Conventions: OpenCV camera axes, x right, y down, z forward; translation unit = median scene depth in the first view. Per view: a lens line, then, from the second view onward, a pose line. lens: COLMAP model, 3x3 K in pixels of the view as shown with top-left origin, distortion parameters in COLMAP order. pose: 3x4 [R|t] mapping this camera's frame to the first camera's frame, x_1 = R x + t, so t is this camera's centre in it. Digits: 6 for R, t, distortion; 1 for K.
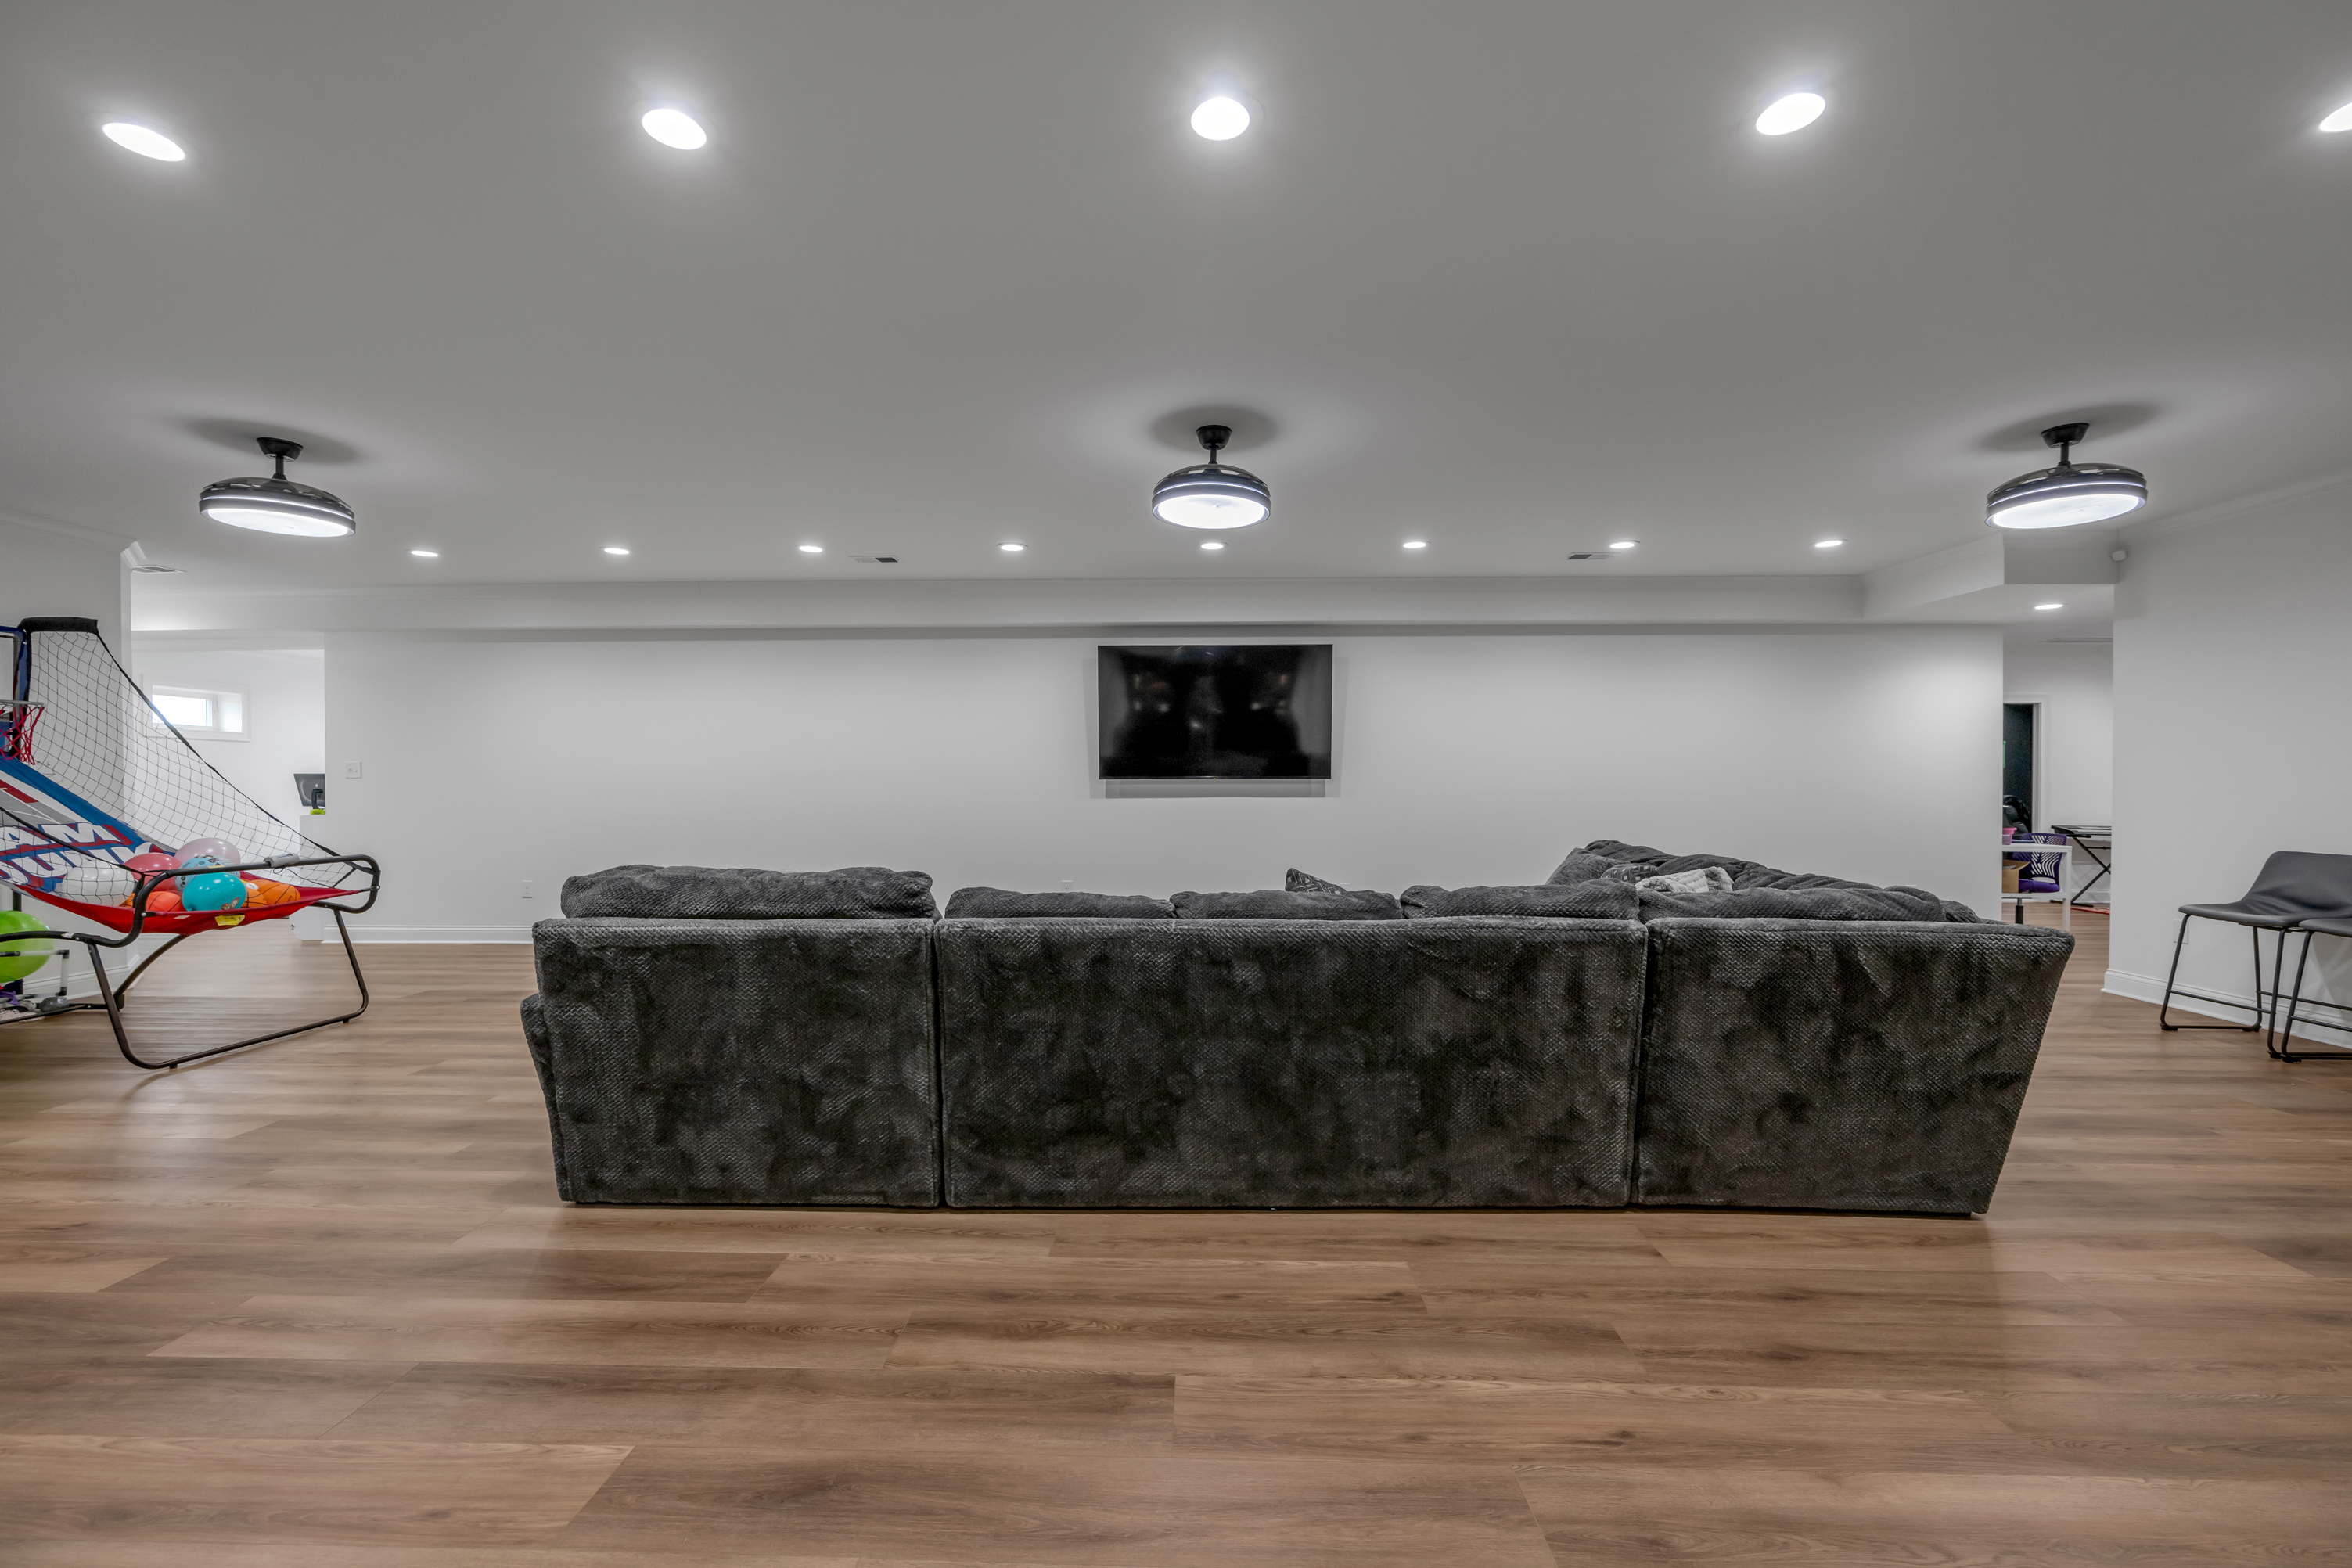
lens RADIAL K [[953.7, 0, 1179.0], [0, 953.7, 787.7], [0, 0, 1]] dist [0.001565, 0.000477]
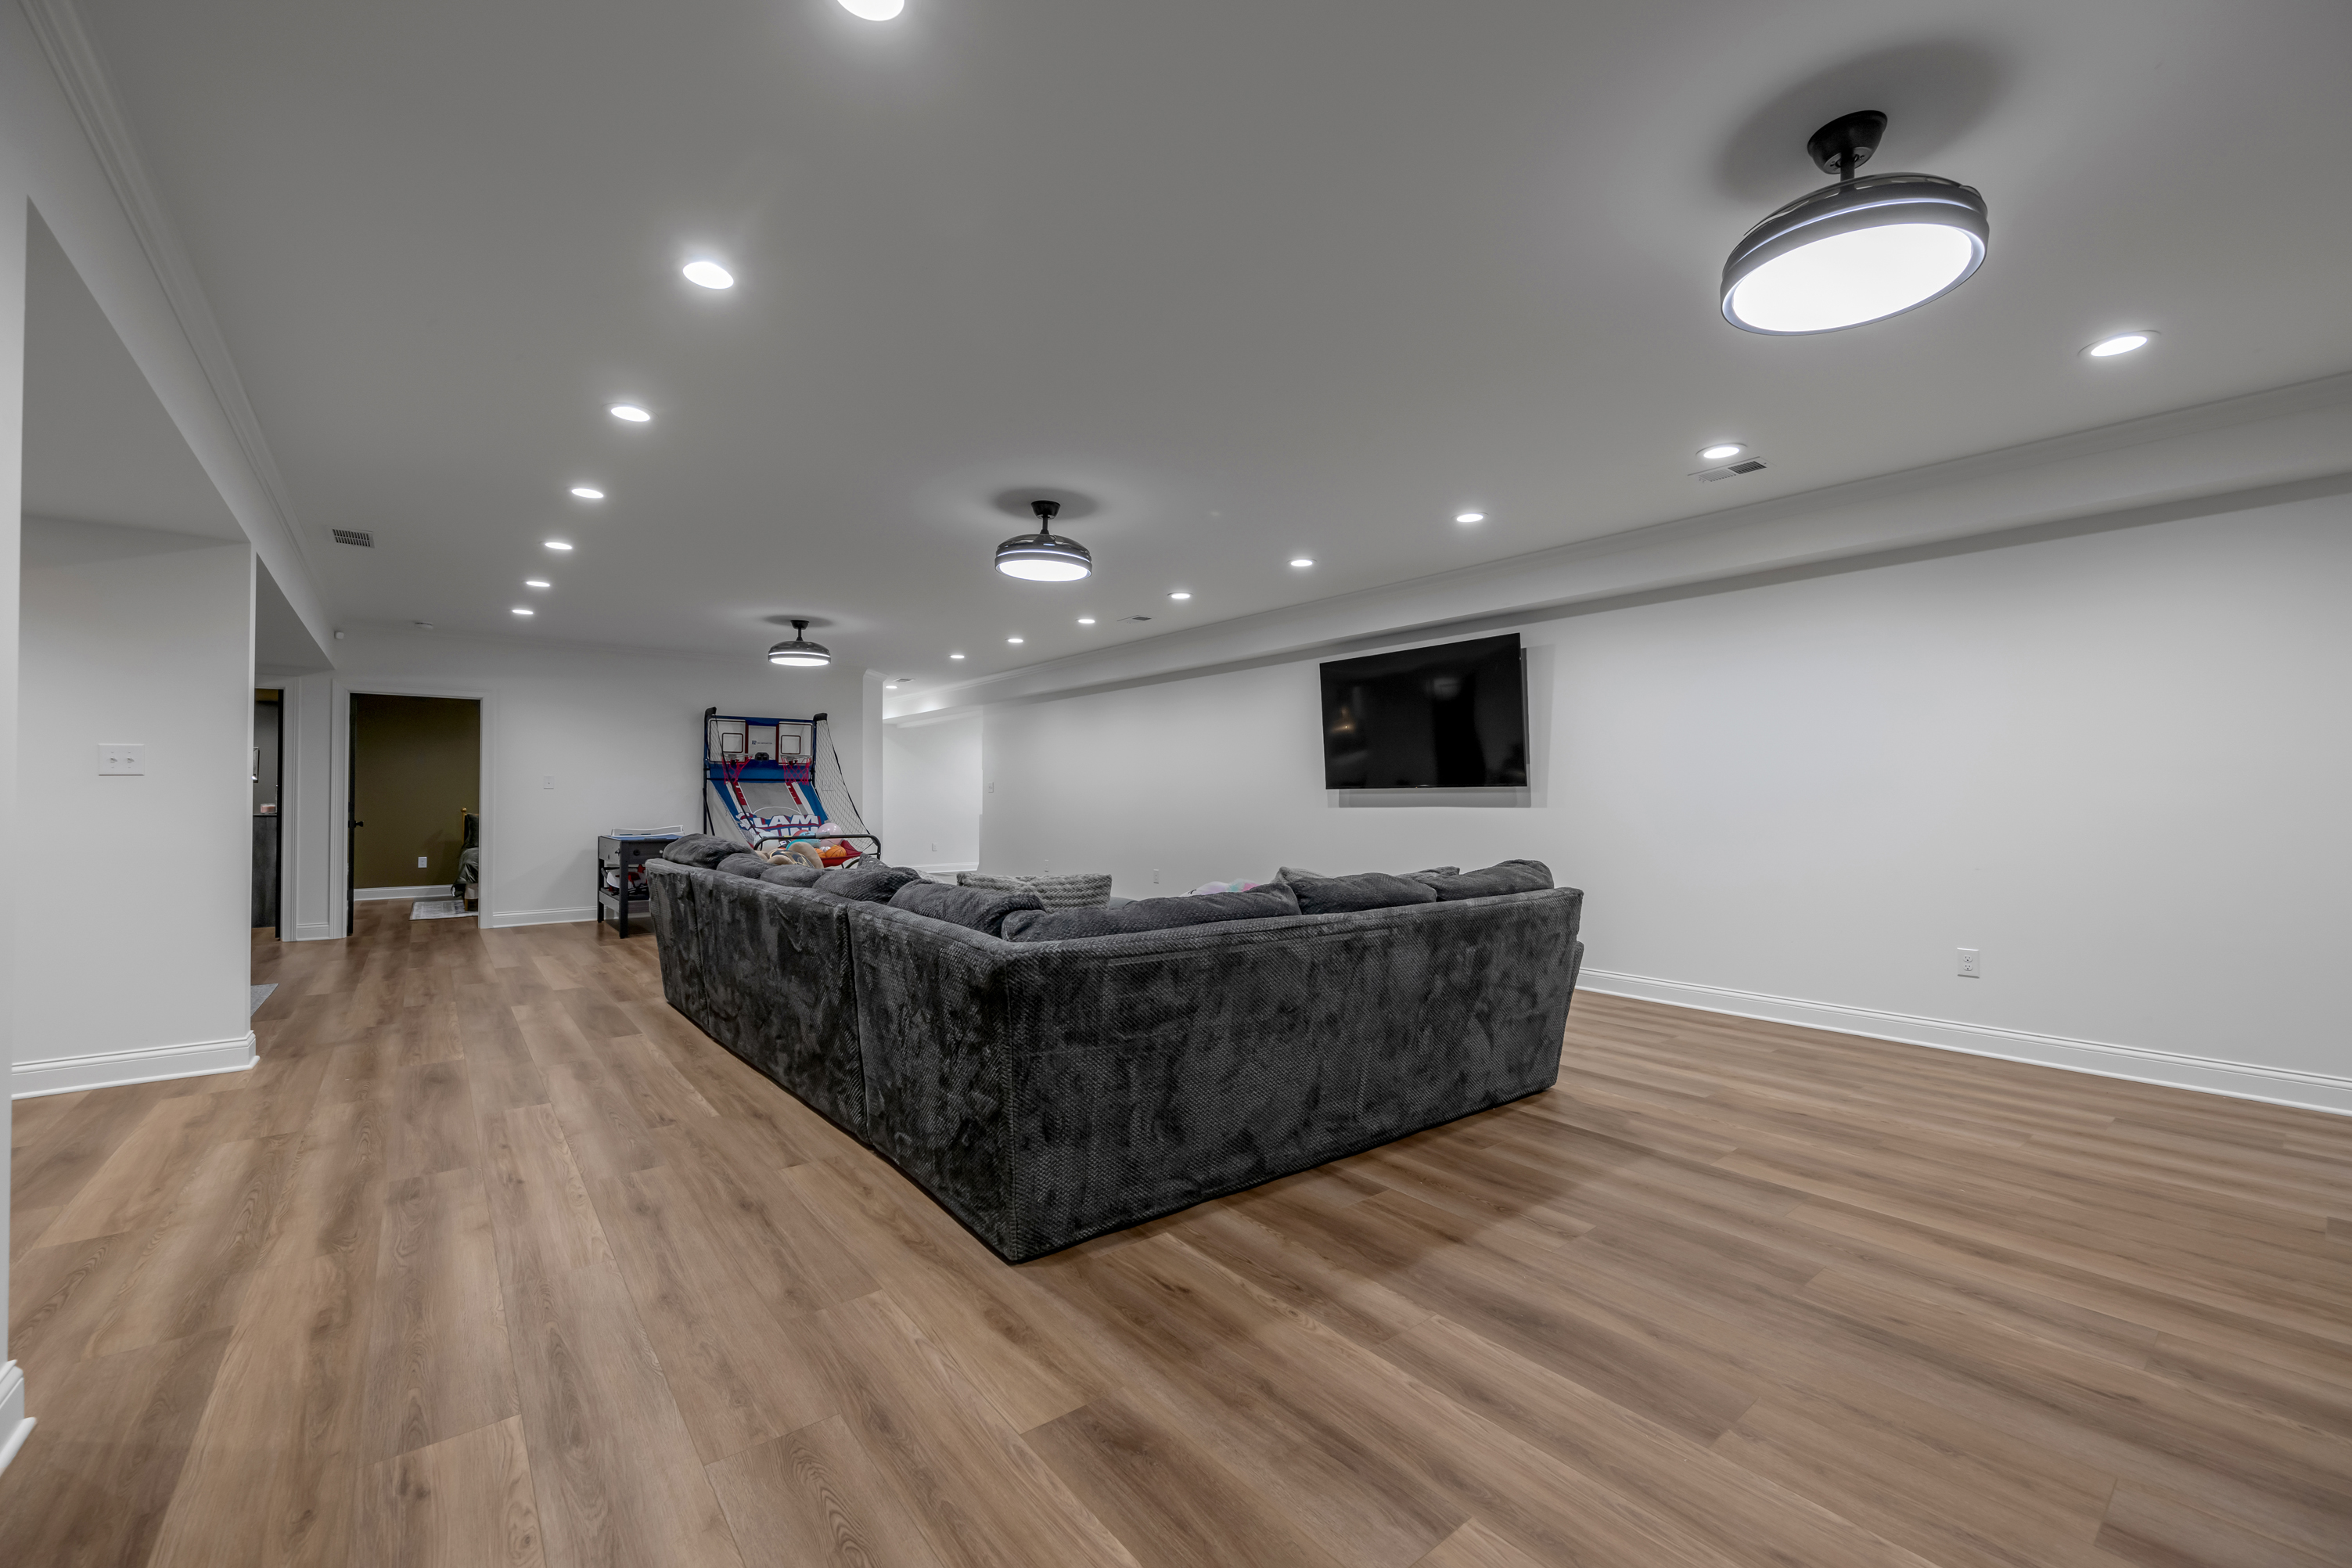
lens RADIAL K [[937.7, 0, 1175.4], [0, 937.7, 797.6], [0, 0, 1]] dist [-0.000523, 0.000088]
pose [[0.644991, -0.002301, -0.764187, 0.862328], [-0.001294, 0.999991, -0.004103, 0.006502], [0.764189, 0.003635, 0.644982, 0.289435]]
